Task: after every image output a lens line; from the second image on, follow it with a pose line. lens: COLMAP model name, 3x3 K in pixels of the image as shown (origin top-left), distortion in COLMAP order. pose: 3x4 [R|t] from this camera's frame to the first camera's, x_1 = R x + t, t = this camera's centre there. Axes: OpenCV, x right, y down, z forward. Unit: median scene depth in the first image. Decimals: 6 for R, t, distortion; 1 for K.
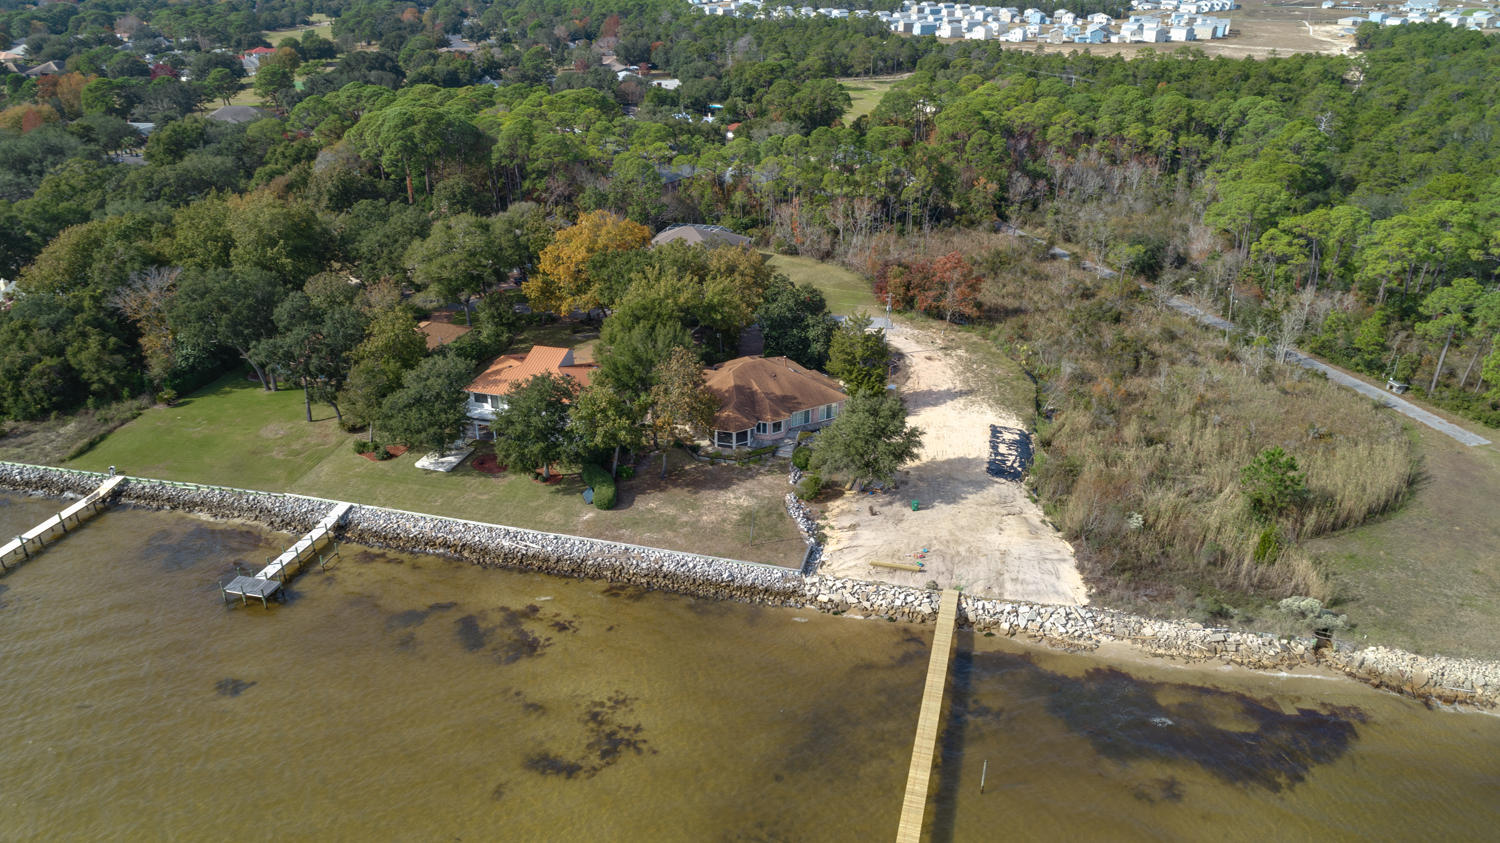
lens RADIAL K [[1009.7, 0, 748.1], [0, 1009.7, 412.5], [0, 0, 1]] dist [-0.015441, 0.006205]
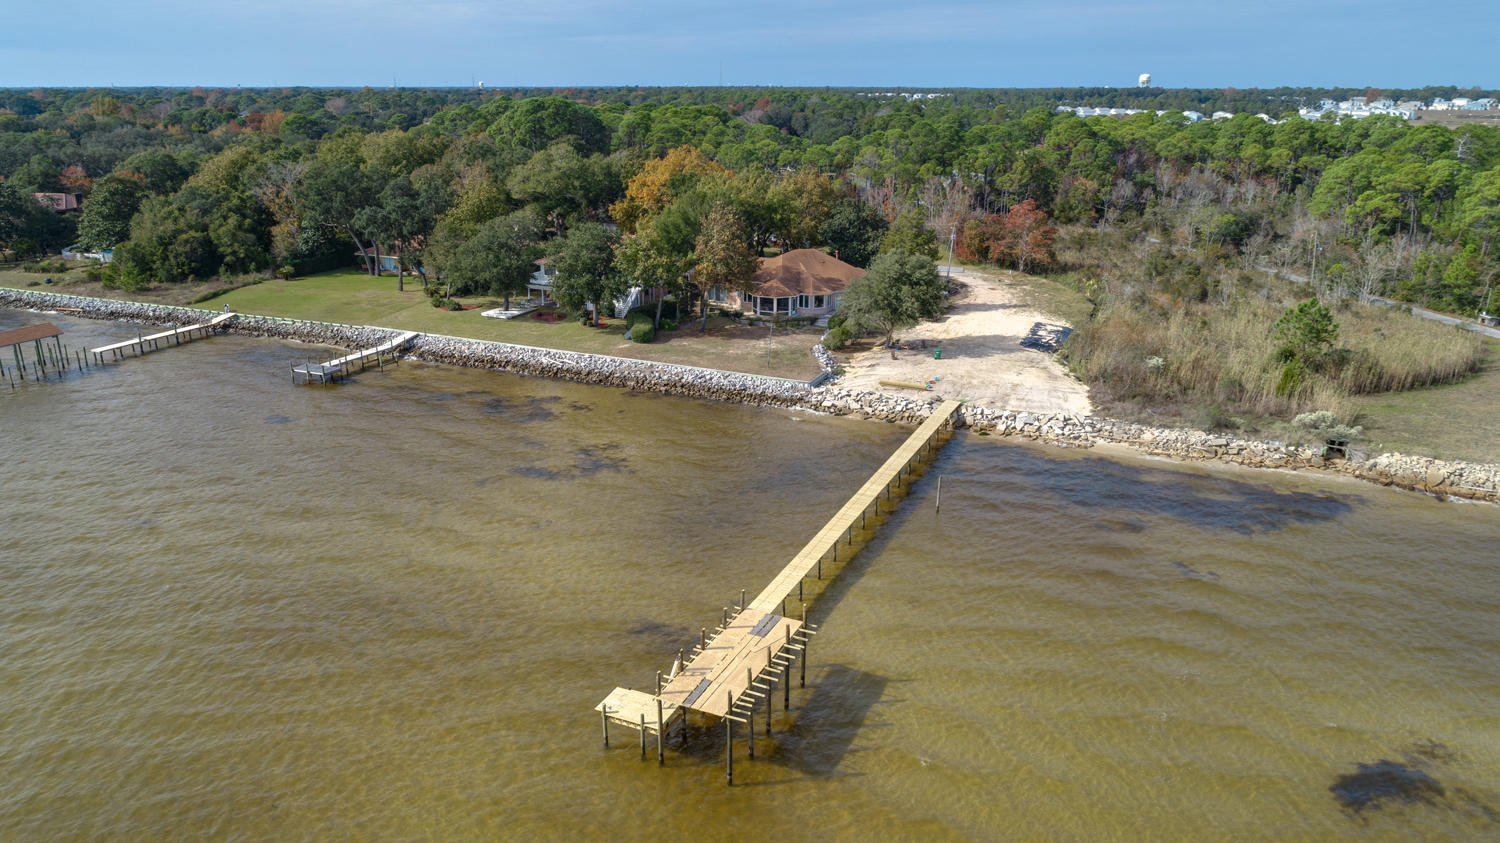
lens RADIAL K [[1009.7, 0, 748.8], [0, 1009.7, 435.6], [0, 0, 1]] dist [-0.015441, 0.006205]
pose [[0.987431, 0.058886, -0.146670, 0.121677], [-0.073107, 0.992928, -0.093534, 0.261631], [0.140125, 0.103080, 0.984753, -0.018885]]
